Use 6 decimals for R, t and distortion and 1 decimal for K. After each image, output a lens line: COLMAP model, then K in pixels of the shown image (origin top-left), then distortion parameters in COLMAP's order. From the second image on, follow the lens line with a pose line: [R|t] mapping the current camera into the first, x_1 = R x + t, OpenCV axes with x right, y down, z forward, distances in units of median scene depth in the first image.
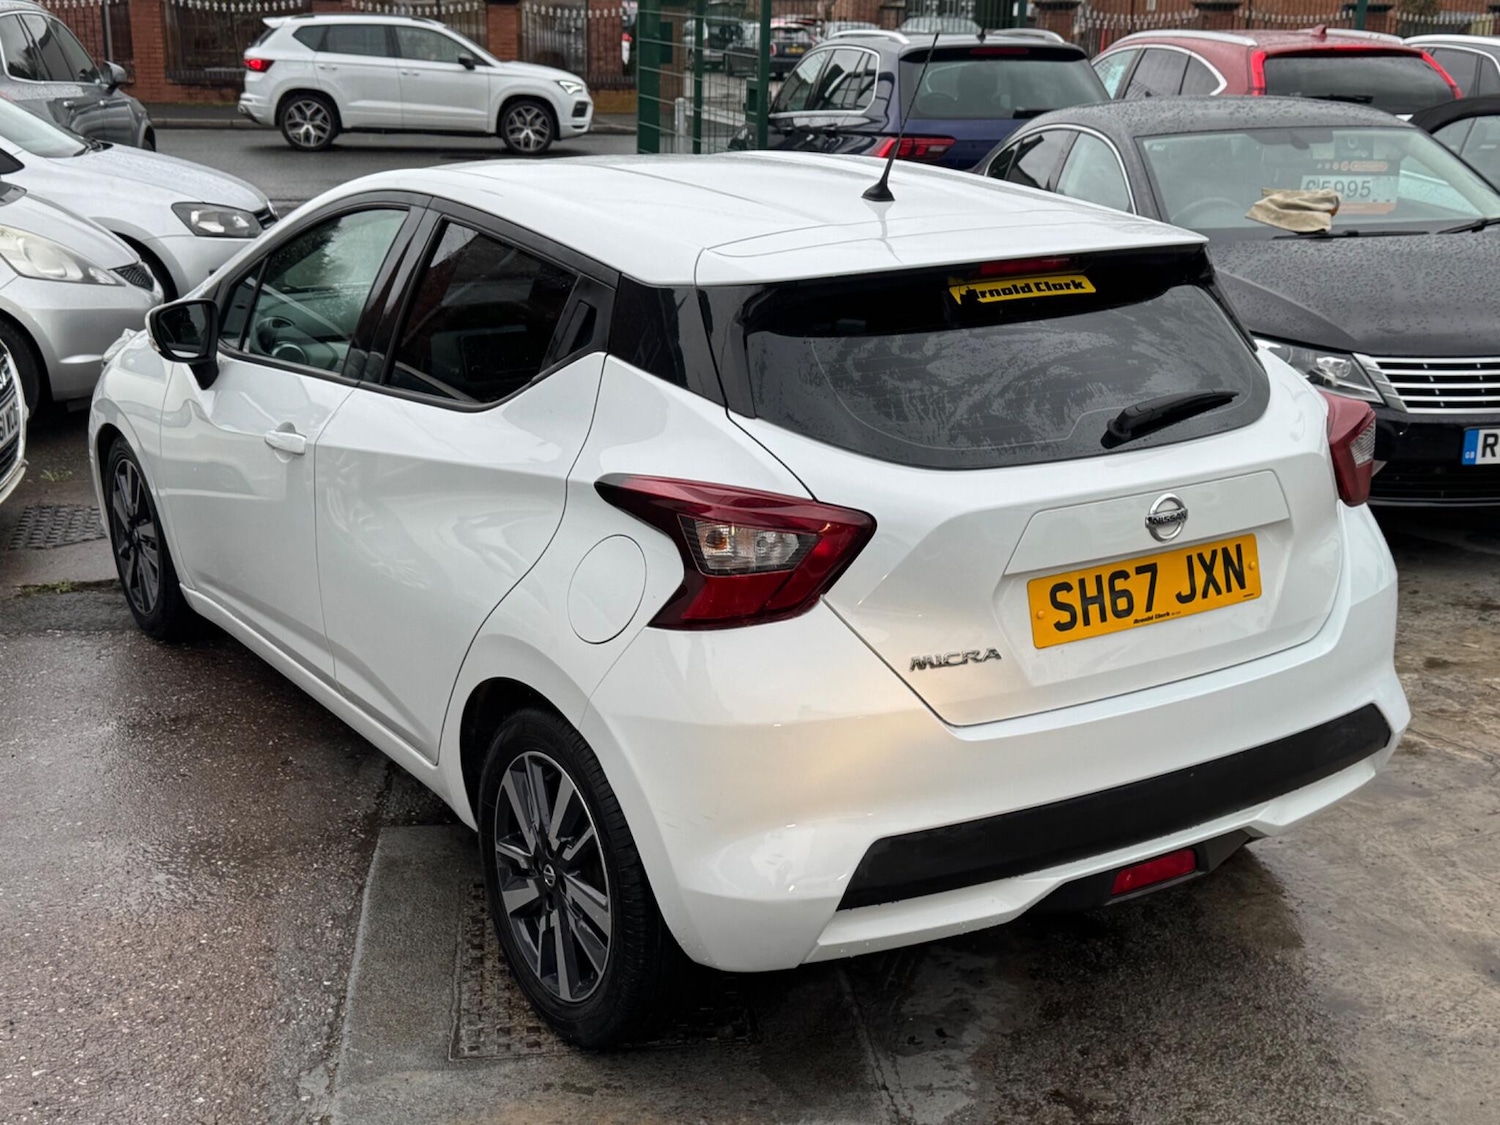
lens RADIAL K [[1874.2, 0, 754.7], [0, 1874.2, 563.4], [0, 0, 1]] dist [0.118027, 0.000000]
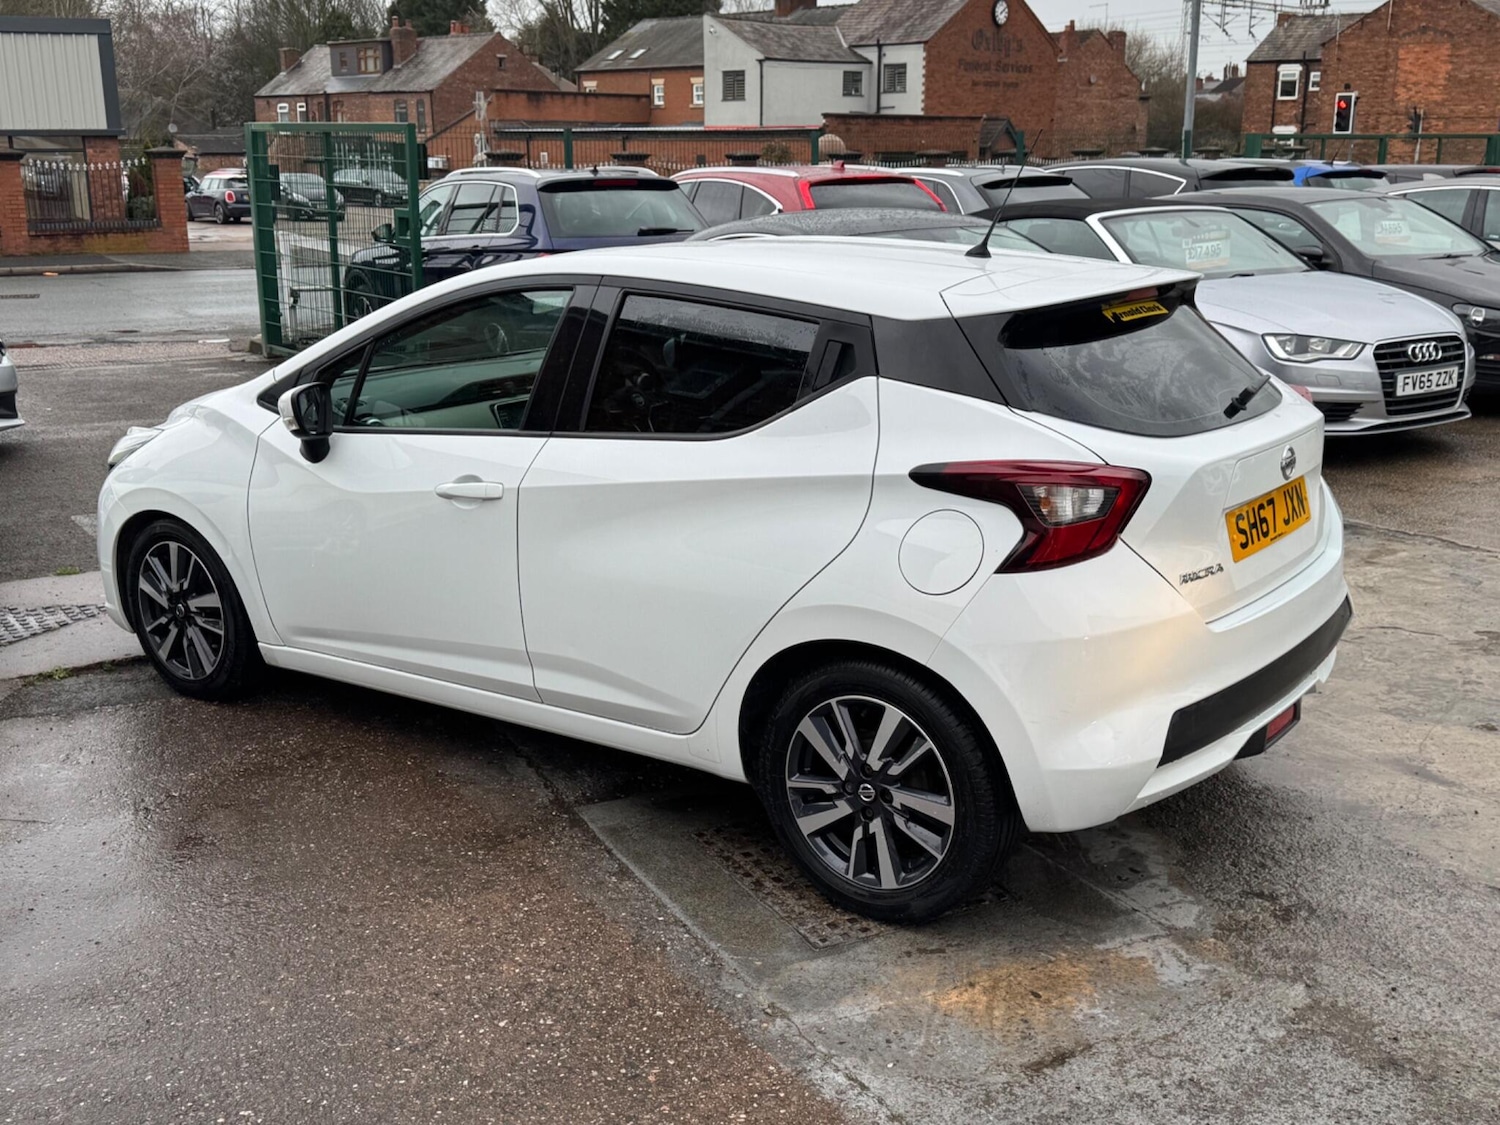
lens RADIAL K [[1598.2, 0, 749.3], [0, 1598.2, 555.6], [0, 0, 1]] dist [0.074001, 0.000000]
pose [[0.938827, -0.101063, 0.329227, -0.528321], [0.115964, 0.992916, -0.025886, 0.027442], [-0.324278, 0.062481, 0.943896, 0.005069]]
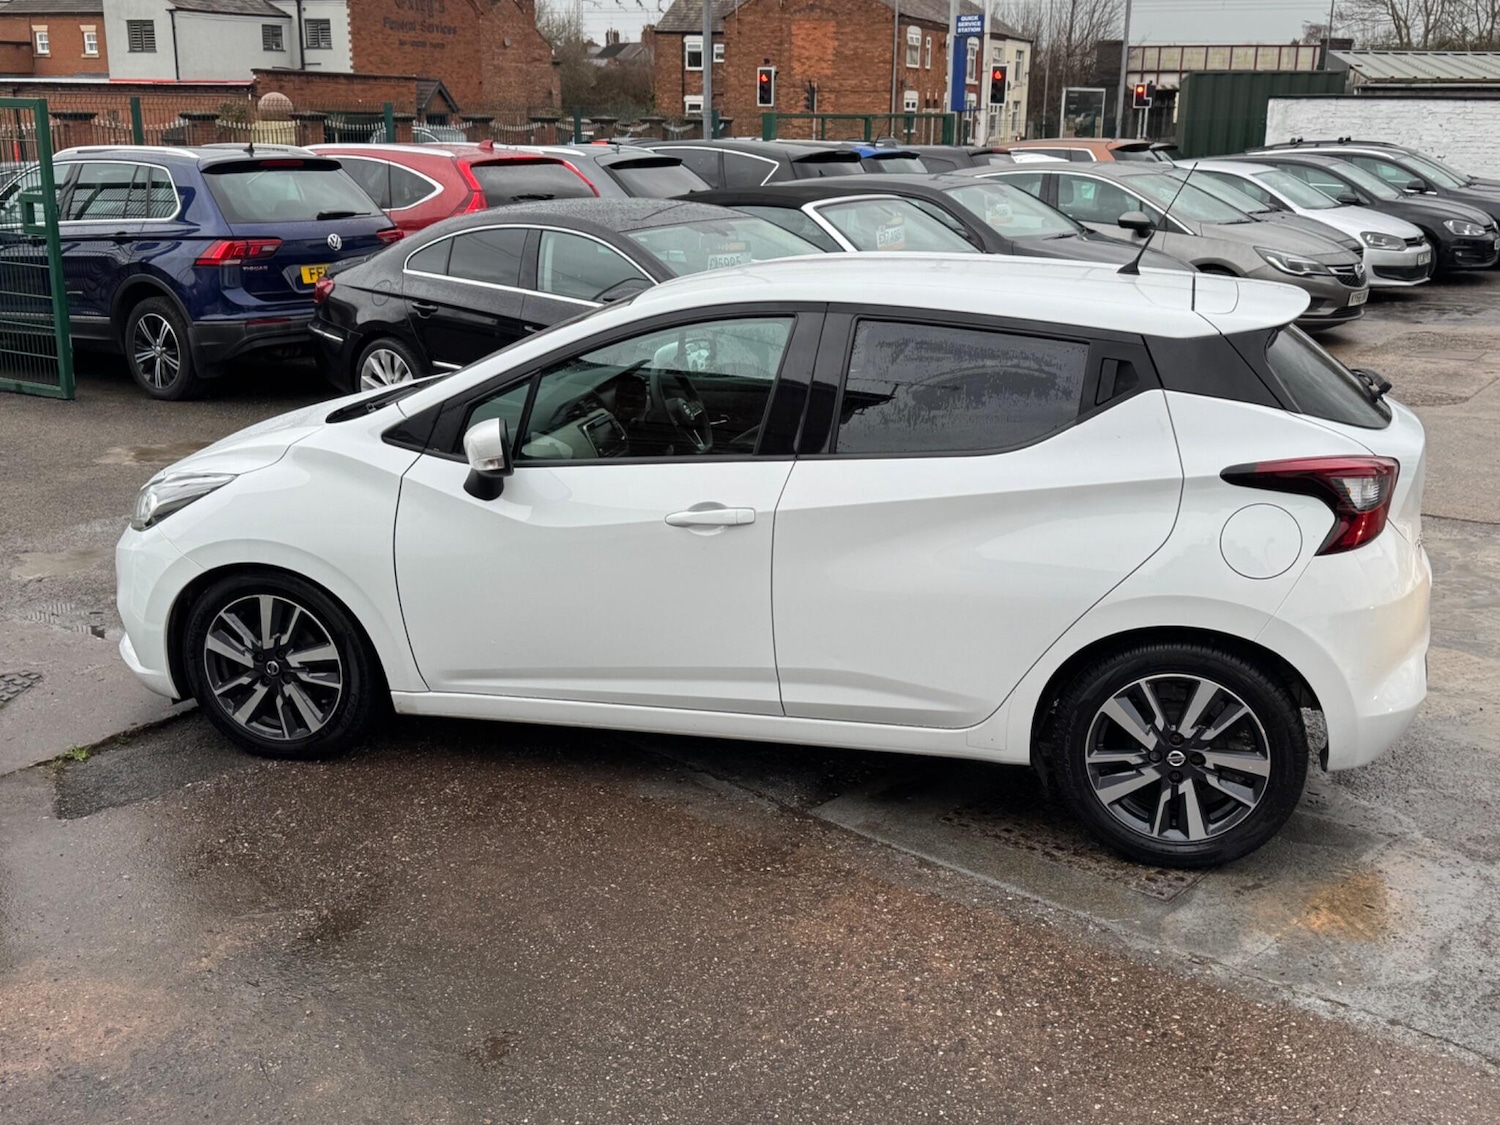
lens RADIAL K [[1598.2, 0, 758.7], [0, 1598.2, 555.5], [0, 0, 1]] dist [0.074001, 0.000000]
pose [[0.744134, -0.187064, 0.641304, -1.113205], [0.196745, 0.978784, 0.057212, -0.117887], [-0.638401, 0.083600, 0.765151, 0.263630]]
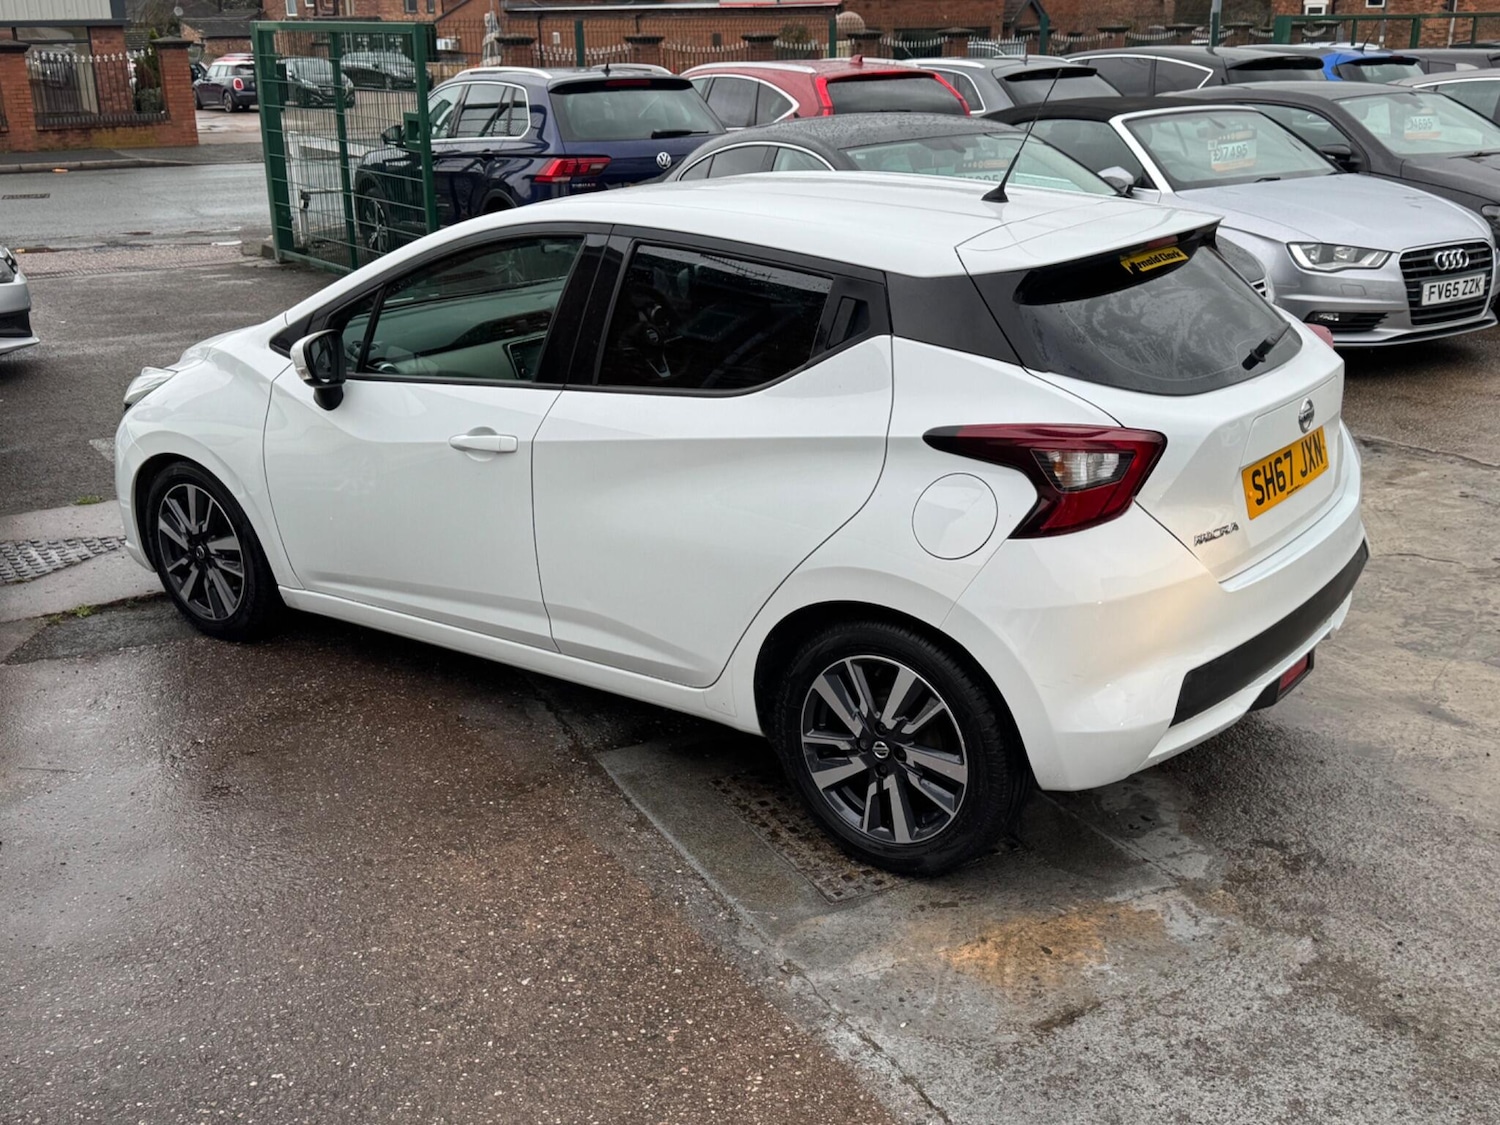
lens RADIAL K [[1598.2, 0, 752.6], [0, 1598.2, 555.7], [0, 0, 1]] dist [0.074001, 0.000000]
pose [[0.941374, -0.130367, 0.311158, -0.519284], [0.122819, 0.991461, 0.043822, -0.022834], [-0.314214, -0.003037, 0.949347, 0.000474]]
